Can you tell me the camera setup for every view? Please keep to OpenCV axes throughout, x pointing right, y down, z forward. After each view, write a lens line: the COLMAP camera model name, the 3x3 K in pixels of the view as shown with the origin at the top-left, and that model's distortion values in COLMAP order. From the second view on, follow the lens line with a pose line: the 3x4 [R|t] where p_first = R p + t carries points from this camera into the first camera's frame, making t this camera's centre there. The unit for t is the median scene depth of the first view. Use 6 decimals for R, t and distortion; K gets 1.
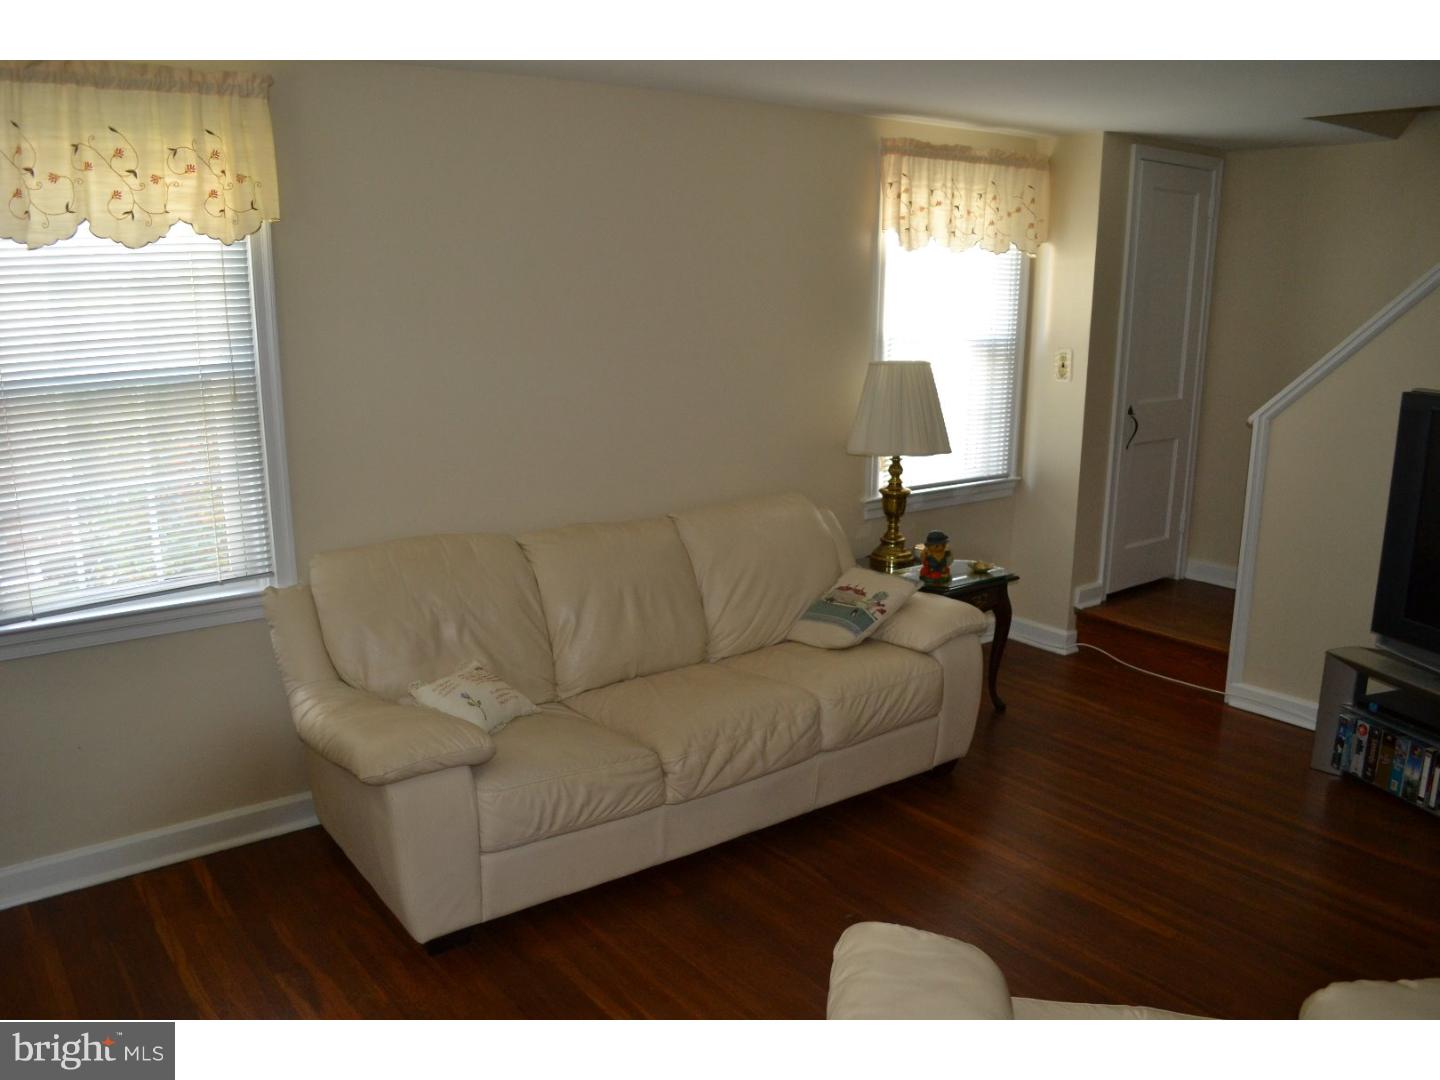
lens RADIAL K [[1148.8, 0, 716.2], [0, 1148.8, 558.0], [0, 0, 1]] dist [-0.077783, -0.005262]
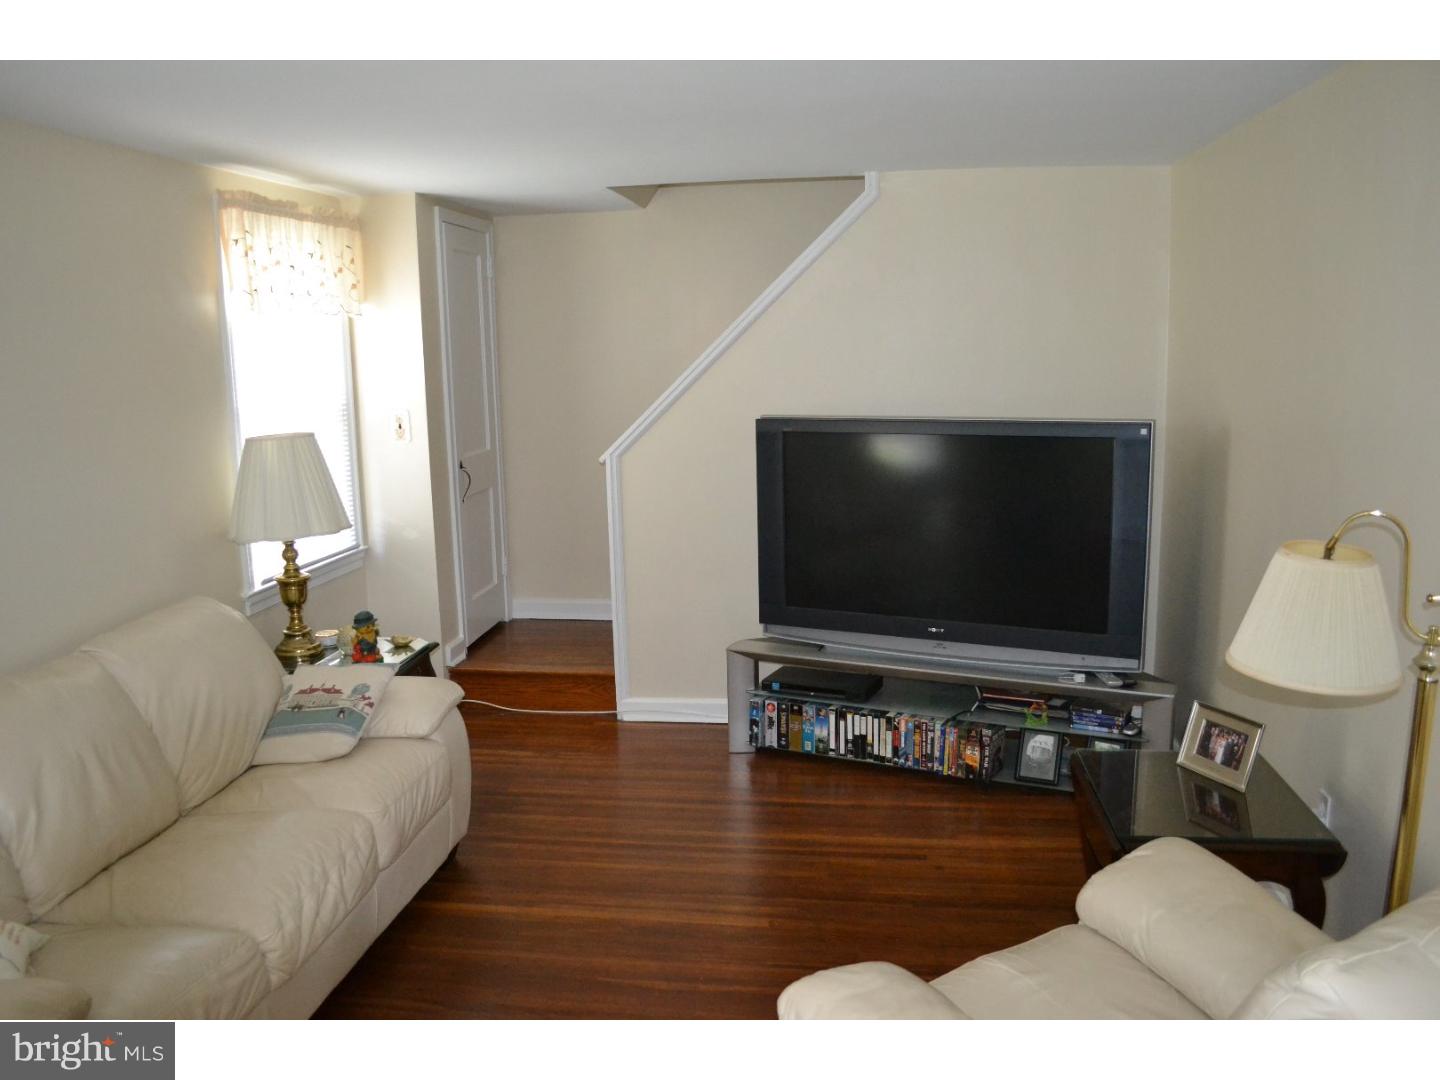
lens RADIAL K [[1148.8, 0, 716.2], [0, 1148.8, 558.0], [0, 0, 1]] dist [-0.077783, -0.005262]
pose [[0.712374, -0.150088, 0.685563, -0.223891], [0.189674, 0.981685, 0.017825, -0.027173], [-0.675683, 0.117335, 0.727795, 0.127755]]
